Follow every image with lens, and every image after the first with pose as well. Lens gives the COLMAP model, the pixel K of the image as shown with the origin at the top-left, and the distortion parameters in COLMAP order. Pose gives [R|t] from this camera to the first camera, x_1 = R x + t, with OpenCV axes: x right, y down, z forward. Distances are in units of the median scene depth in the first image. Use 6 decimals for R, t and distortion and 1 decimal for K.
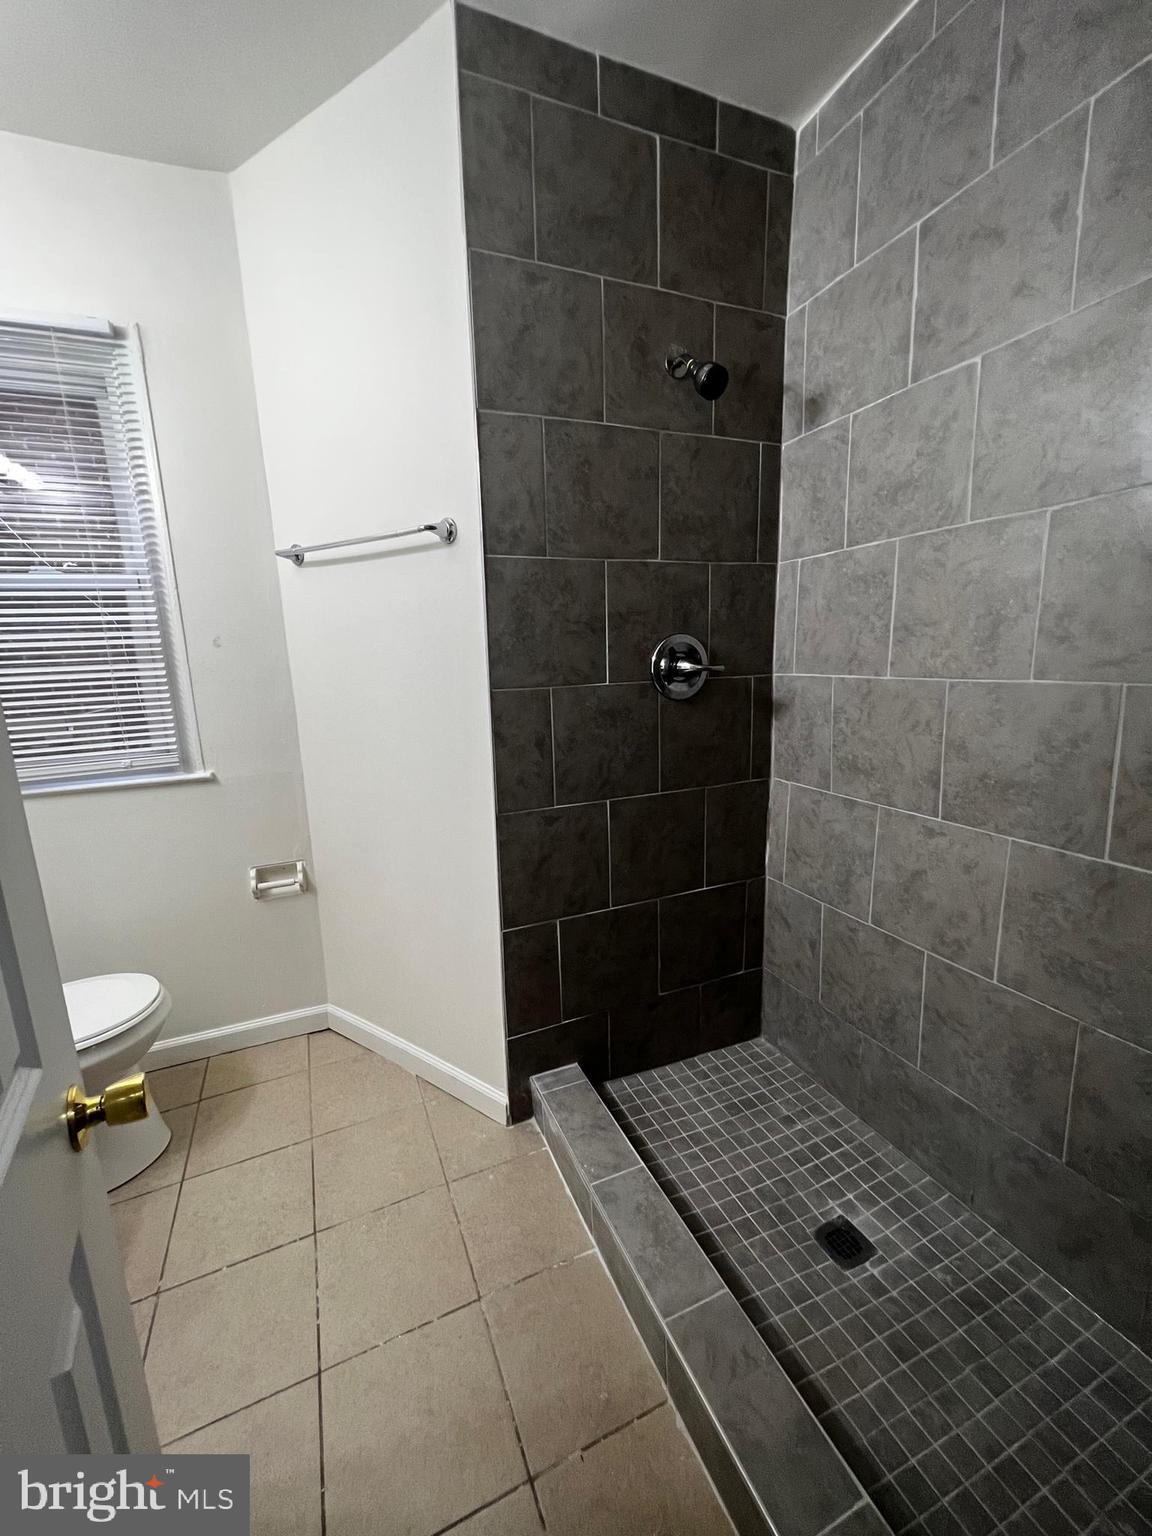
lens RADIAL K [[619.8, 0, 574.4], [0, 619.8, 766.8], [0, 0, 1]] dist [-0.000962, 0.000509]
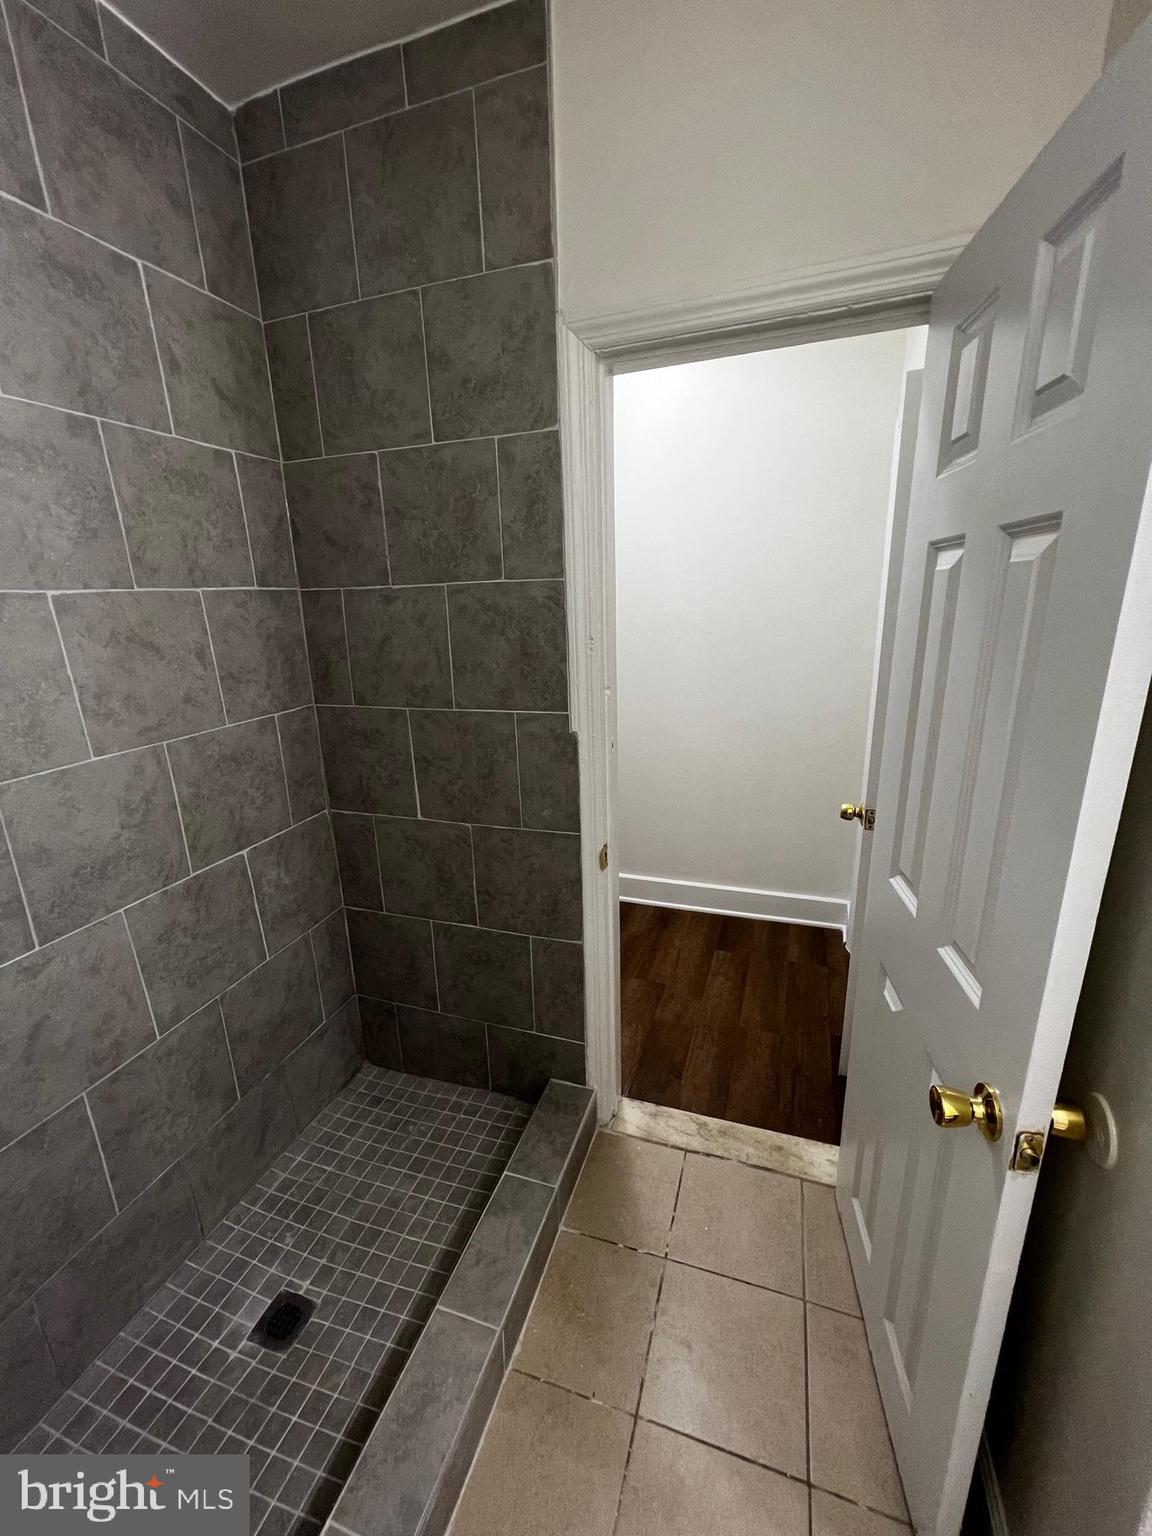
lens RADIAL K [[619.8, 0, 575.9], [0, 619.8, 768.3], [0, 0, 1]] dist [-0.000962, 0.000509]
pose [[-0.737181, -0.124994, 0.664034, -0.483906], [0.180605, 0.910536, 0.371894, -0.334720], [-0.651112, 0.394081, -0.648655, 1.068510]]
